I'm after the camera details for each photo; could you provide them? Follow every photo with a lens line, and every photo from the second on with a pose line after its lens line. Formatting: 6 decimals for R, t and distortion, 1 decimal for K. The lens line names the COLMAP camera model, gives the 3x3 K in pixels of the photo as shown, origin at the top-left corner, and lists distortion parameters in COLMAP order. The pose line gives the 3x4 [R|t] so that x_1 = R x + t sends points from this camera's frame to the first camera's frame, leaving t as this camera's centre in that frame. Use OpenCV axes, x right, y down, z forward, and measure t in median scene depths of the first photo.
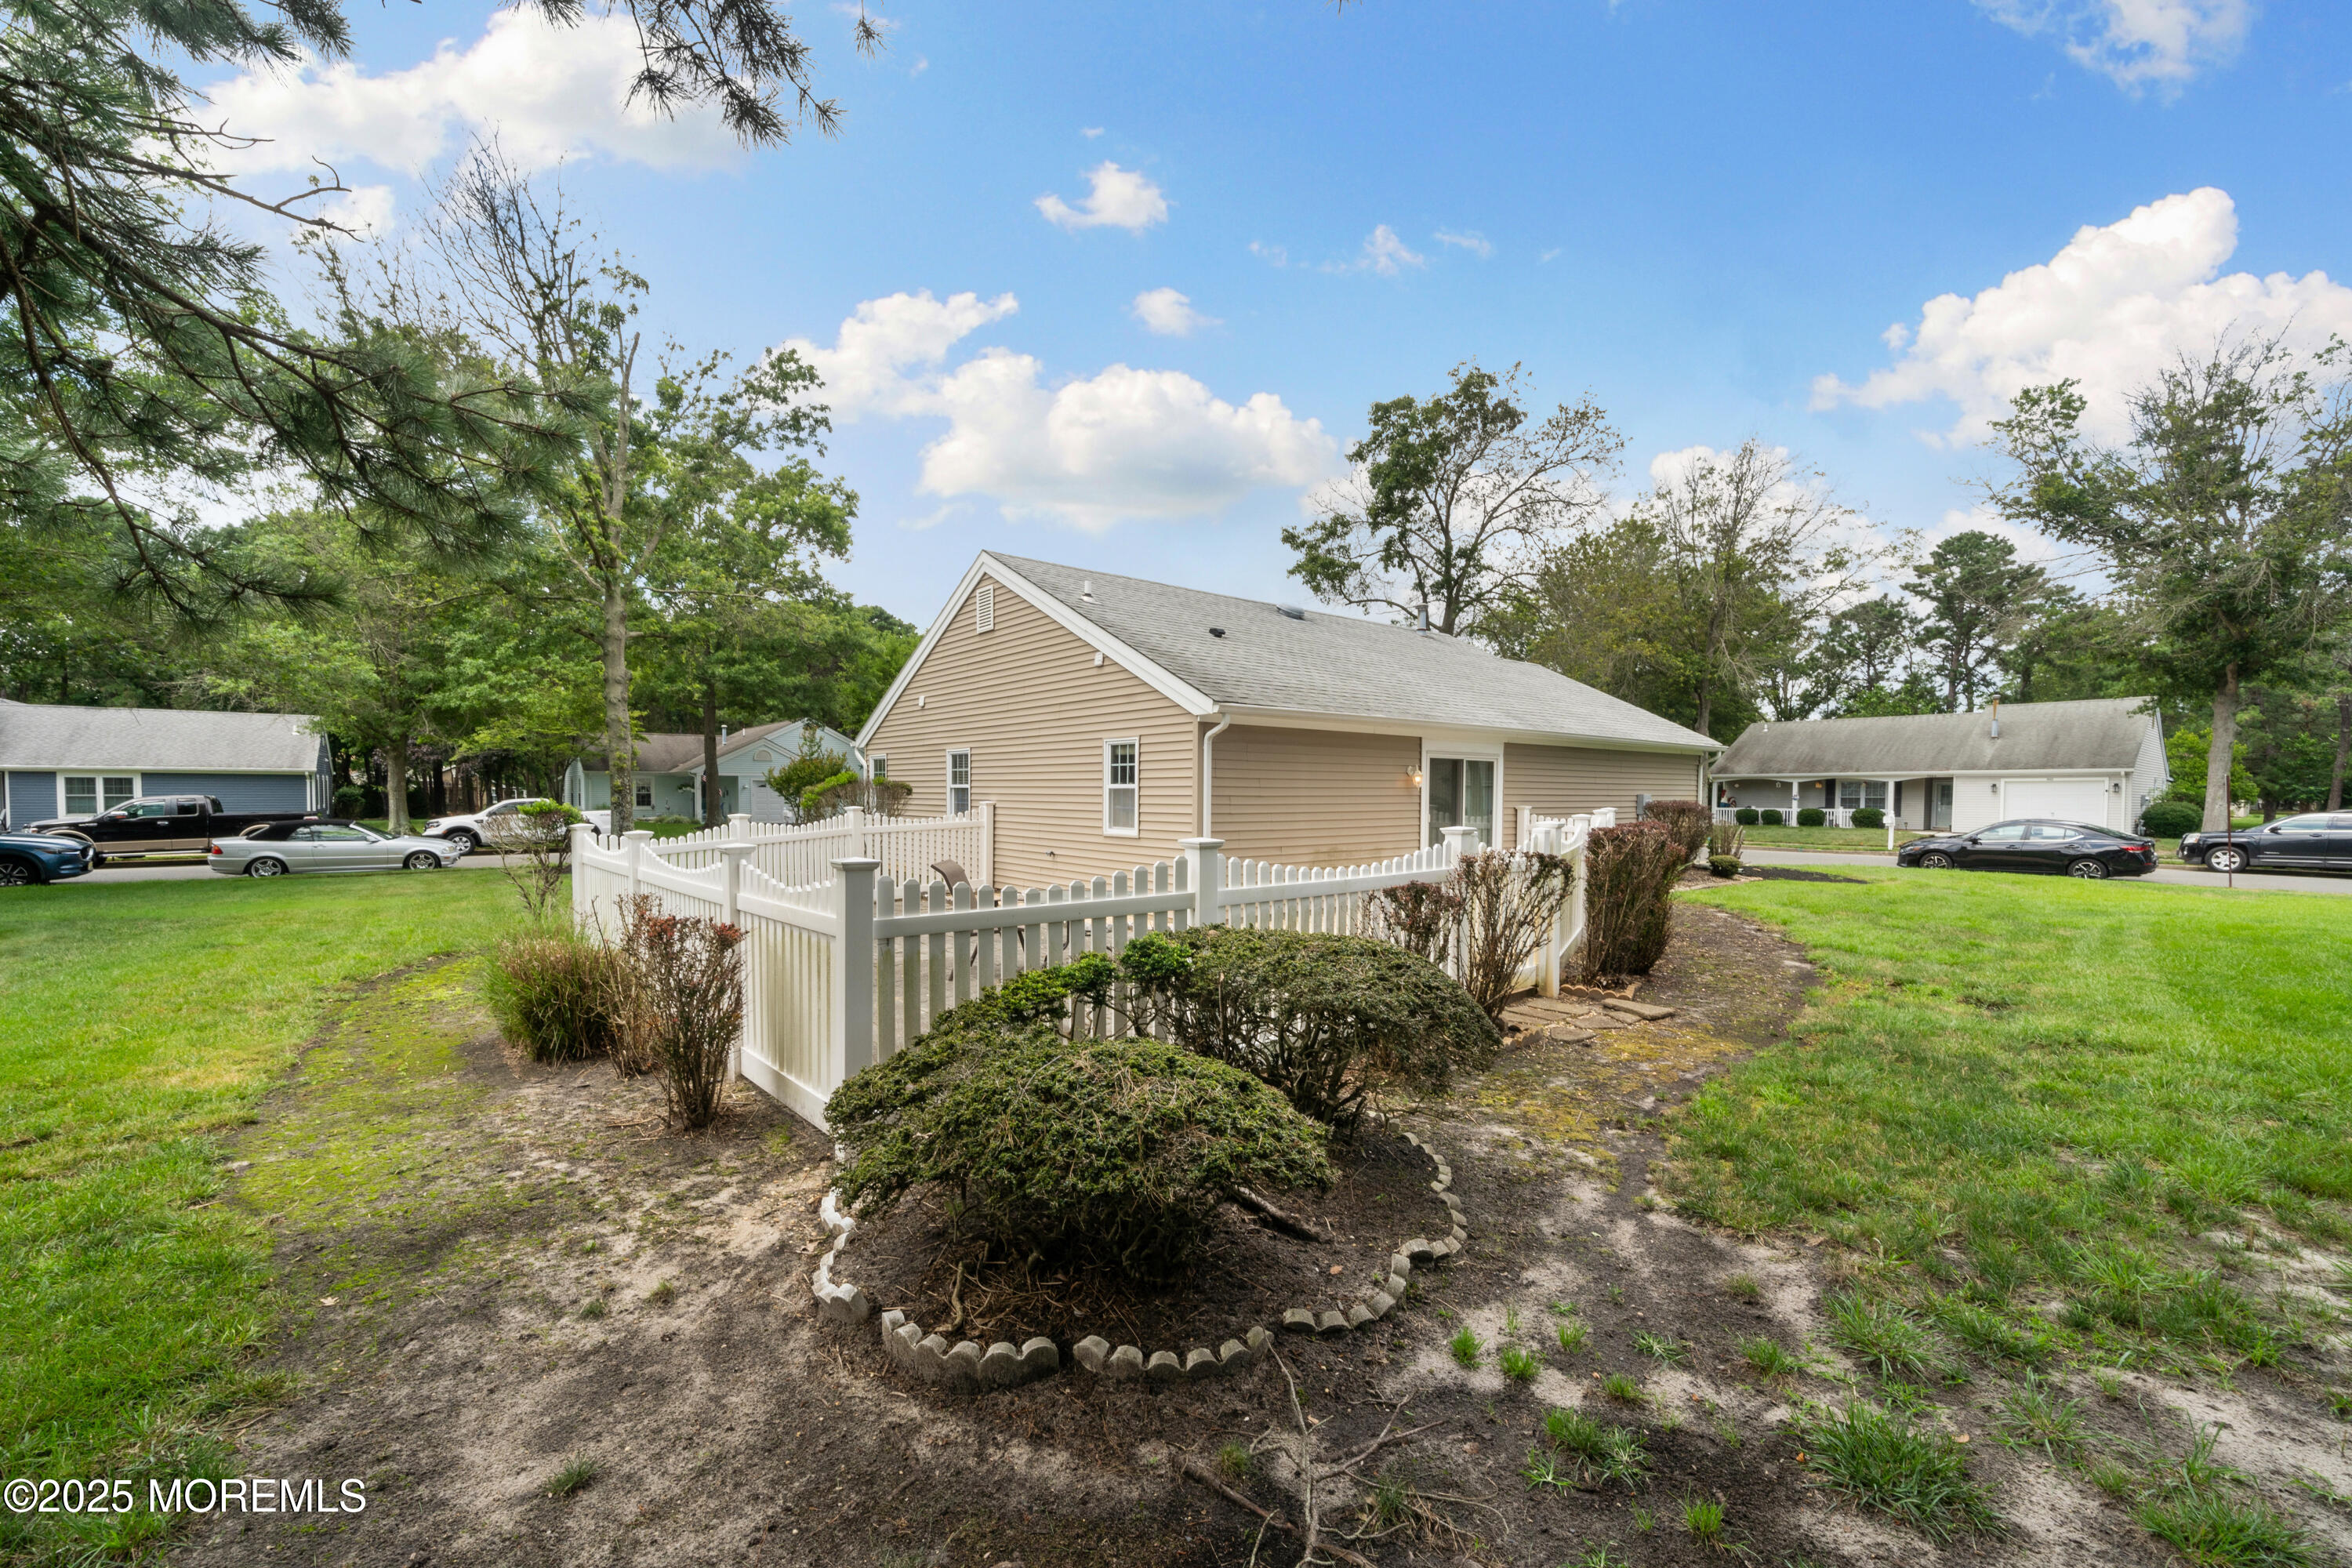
lens RADIAL K [[922.7, 0, 1176.6], [0, 922.7, 808.2], [0, 0, 1]] dist [-0.002128, -0.000232]
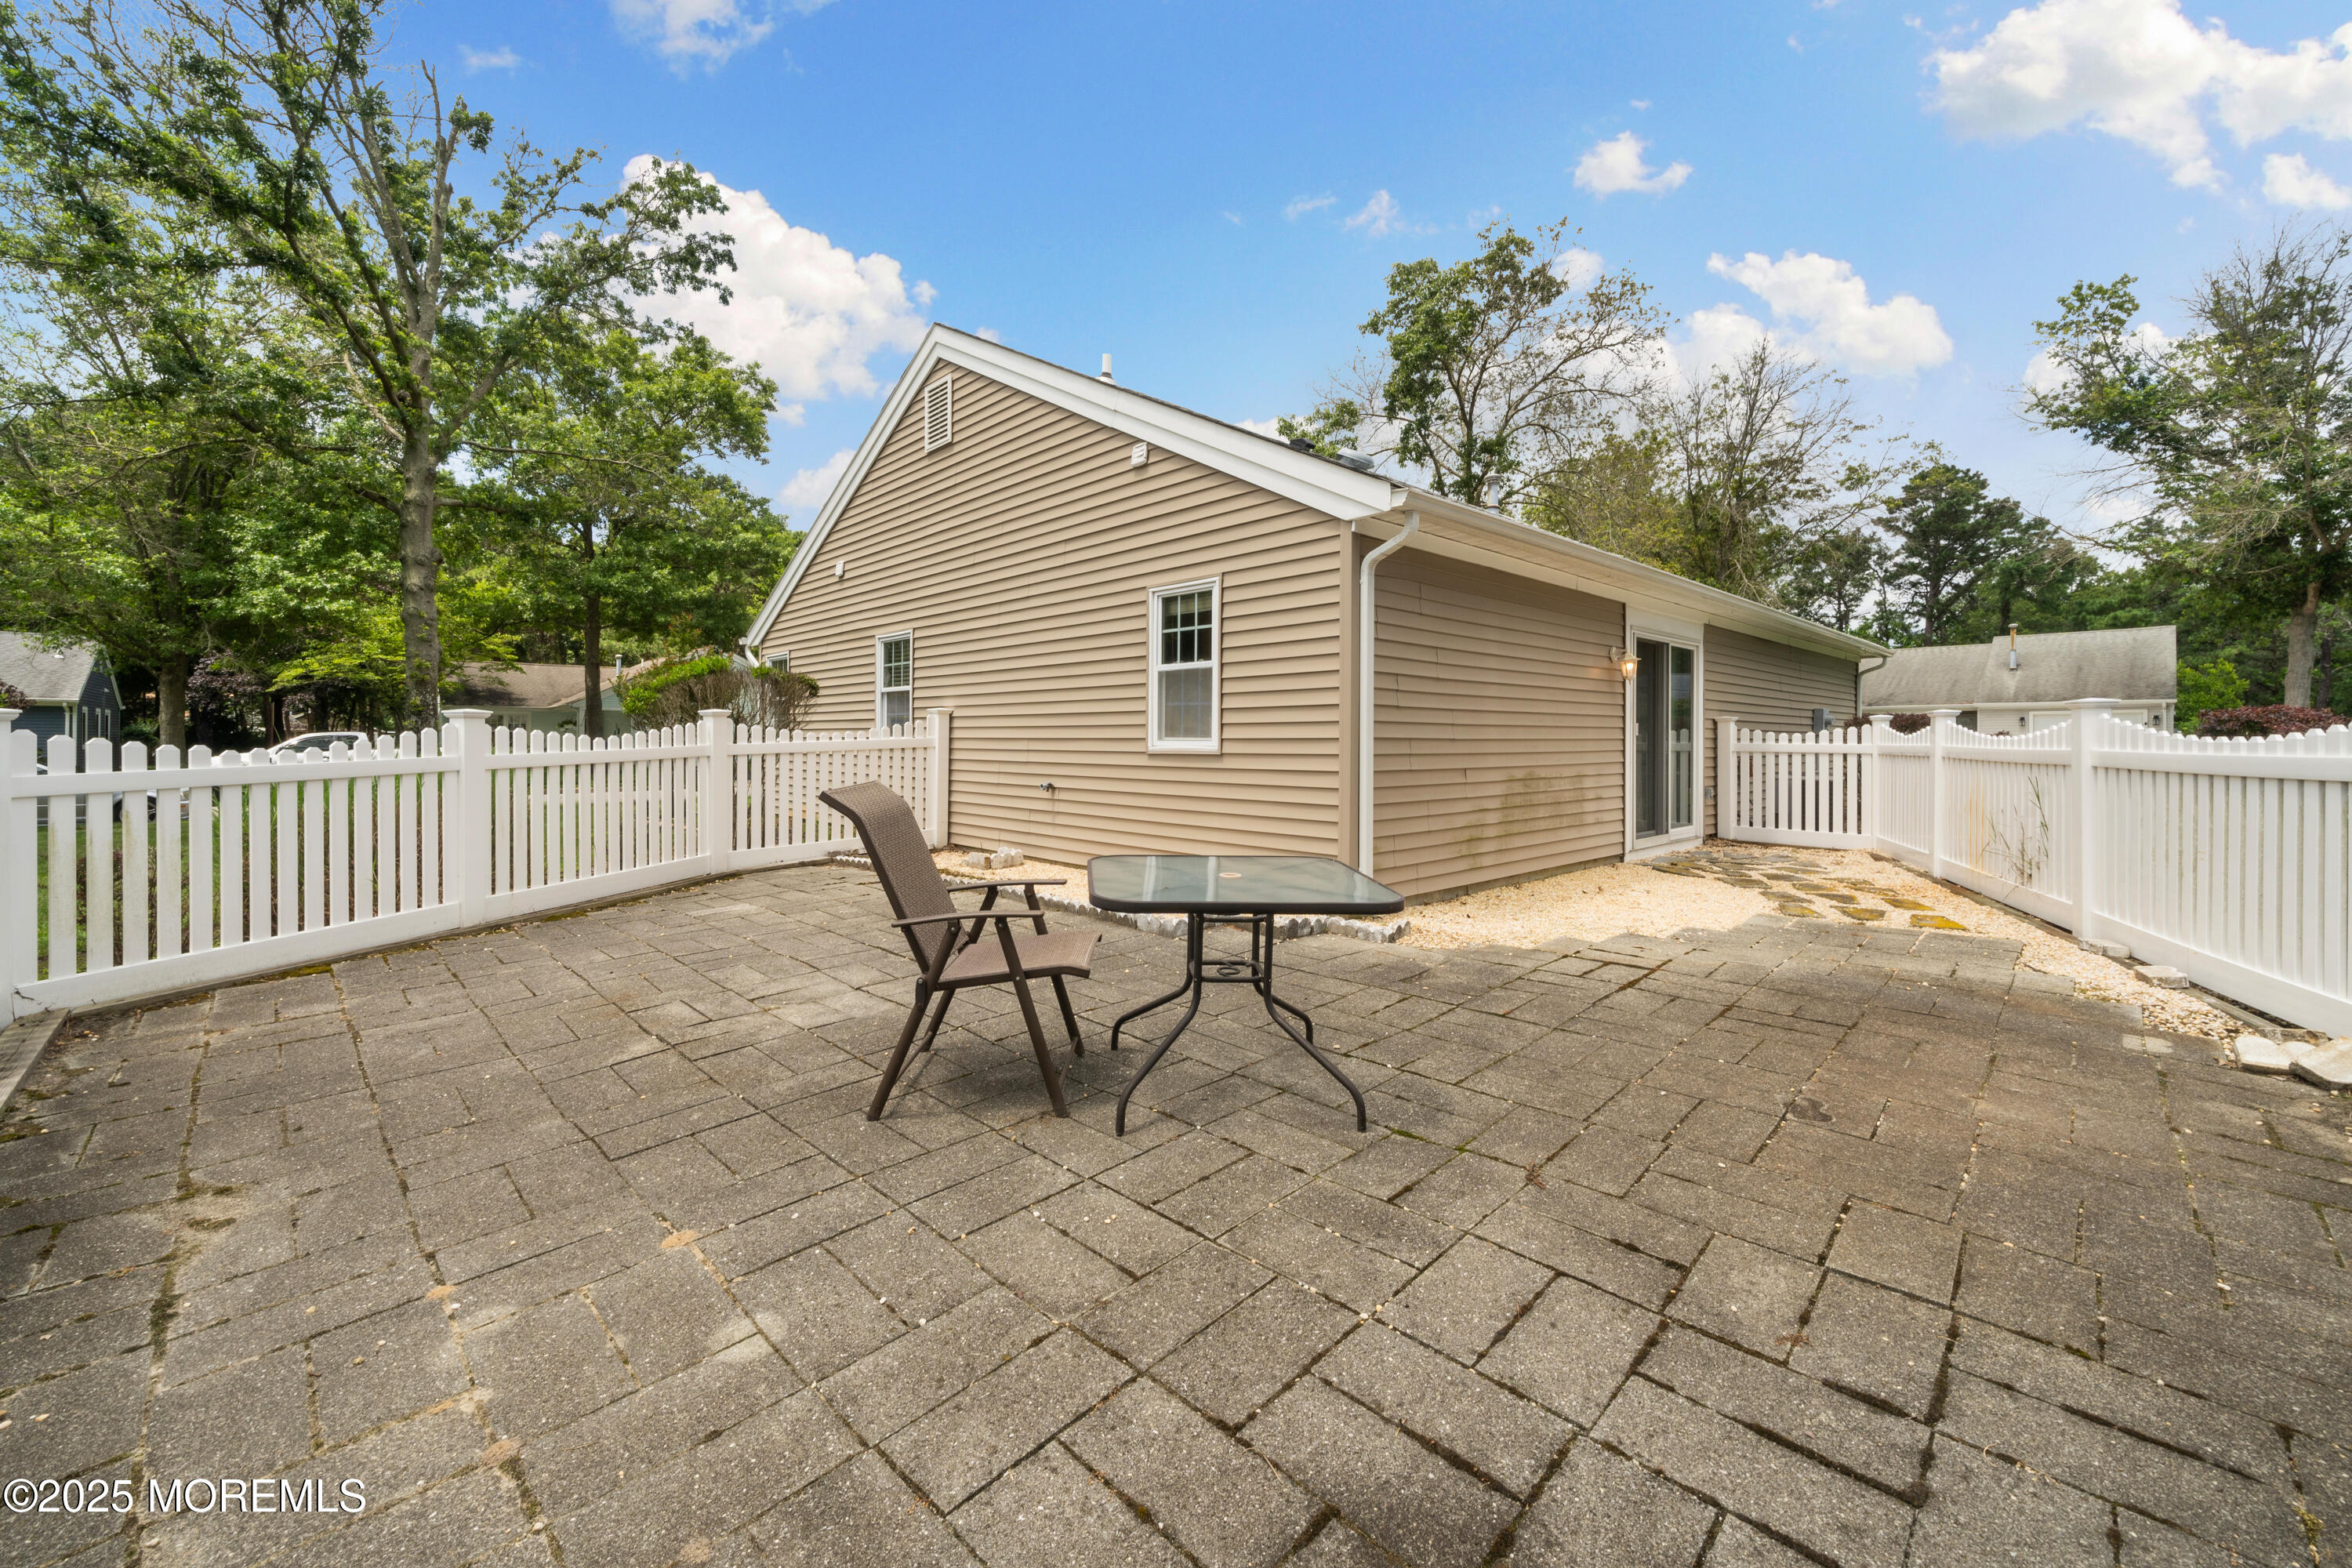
lens RADIAL K [[922.7, 0, 1184.8], [0, 922.7, 711.3], [0, 0, 1]] dist [-0.002128, -0.000232]
pose [[0.997088, 0.000733, 0.076252, -0.041706], [0.002907, 0.998862, -0.047607, 0.012755], [-0.076200, 0.047690, 0.995951, 0.172653]]
